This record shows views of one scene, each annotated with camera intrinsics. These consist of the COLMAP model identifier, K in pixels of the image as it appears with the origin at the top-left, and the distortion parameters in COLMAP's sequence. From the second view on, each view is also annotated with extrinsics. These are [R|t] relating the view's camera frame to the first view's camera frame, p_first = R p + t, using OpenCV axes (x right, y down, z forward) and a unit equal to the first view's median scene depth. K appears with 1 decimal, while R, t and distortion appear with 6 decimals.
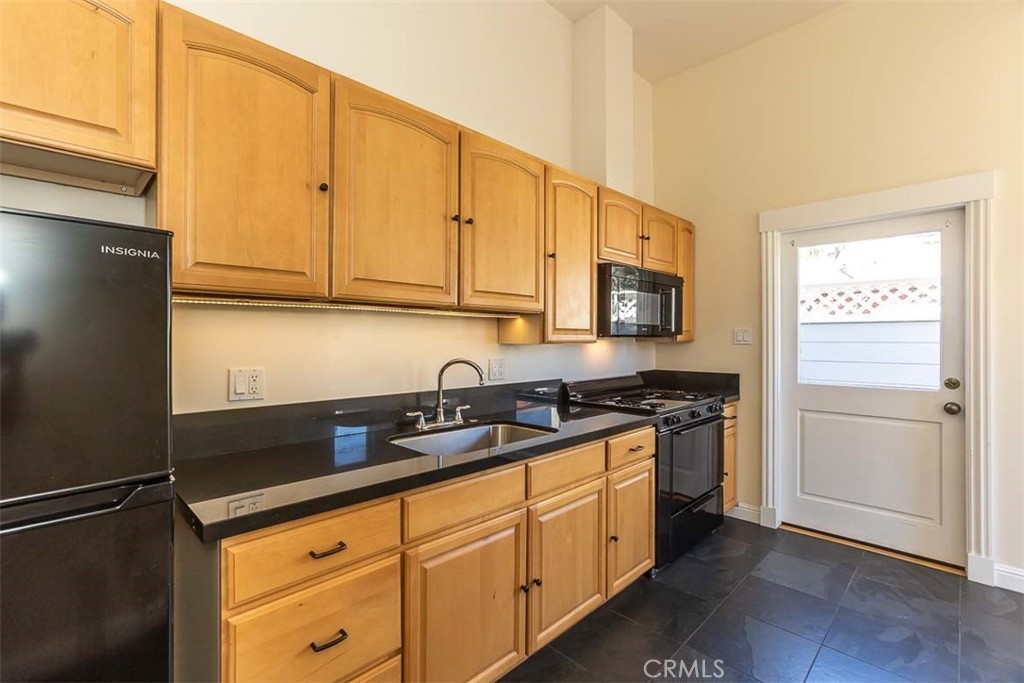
lens RADIAL K [[457.0, 0, 506.8], [0, 457.0, 337.4], [0, 0, 1]] dist [-0.003210, 0.000123]
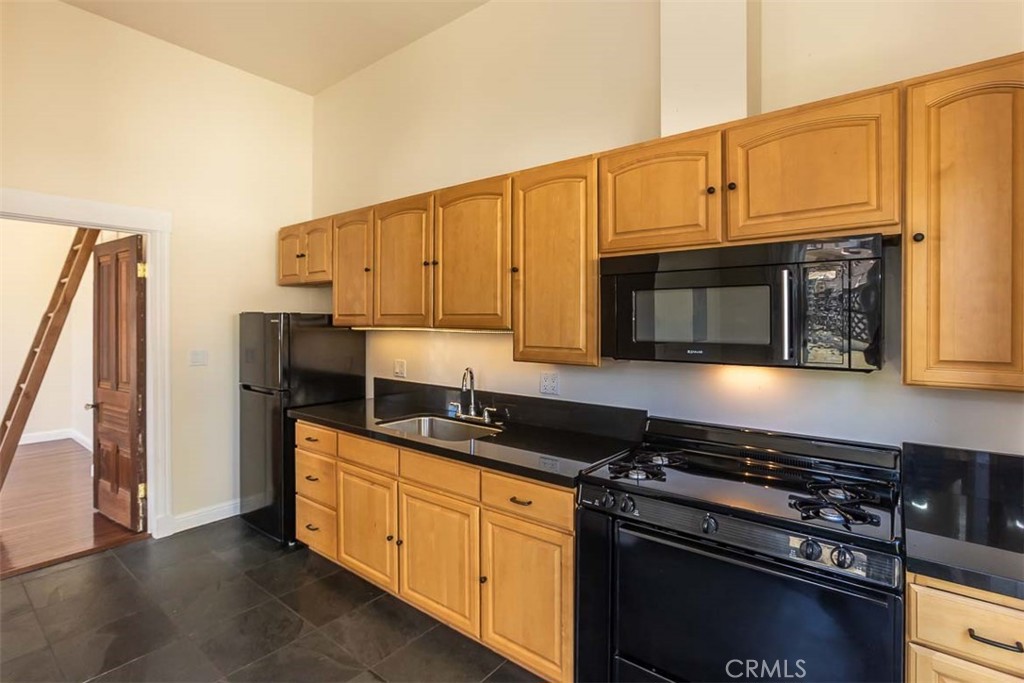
lens RADIAL K [[495.0, 0, 499.9], [0, 495.0, 319.6], [0, 0, 1]] dist [-0.003589, 0.000208]
pose [[0.099046, 0.008852, -0.995044, 1.200941], [0.008148, 0.999920, 0.009706, -0.090897], [0.995050, -0.009069, 0.098966, 0.926130]]
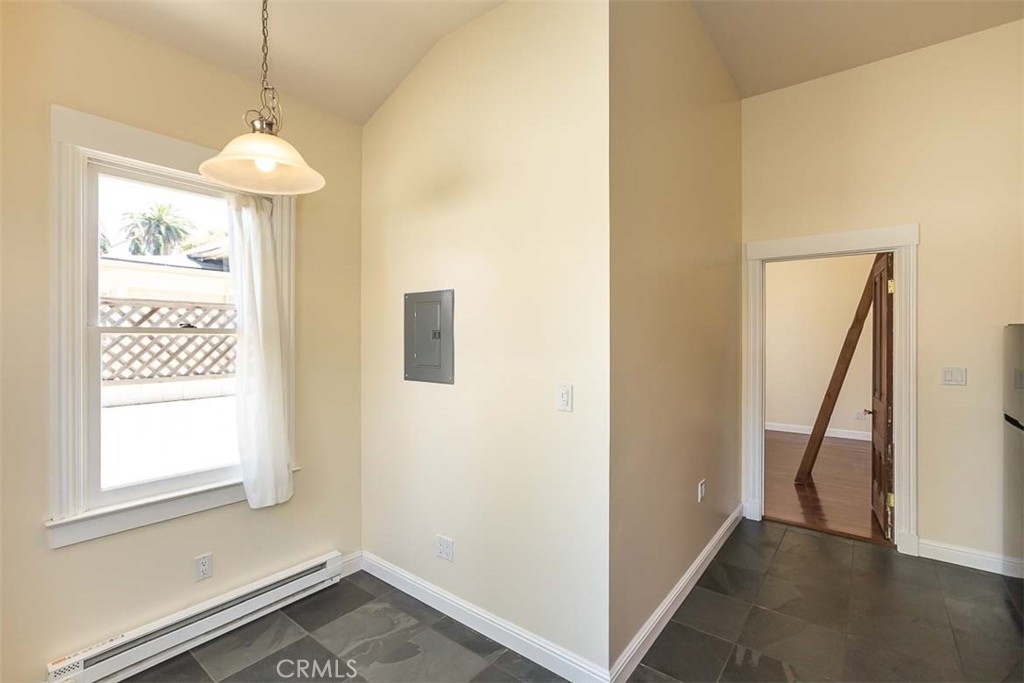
lens RADIAL K [[457.0, 0, 513.6], [0, 457.0, 339.3], [0, 0, 1]] dist [-0.003210, 0.000123]
pose [[-0.993187, 0.000149, -0.116527, 0.997004], [0.000604, 0.999992, -0.003876, -0.069504], [0.116526, -0.003920, -0.993180, 1.202323]]
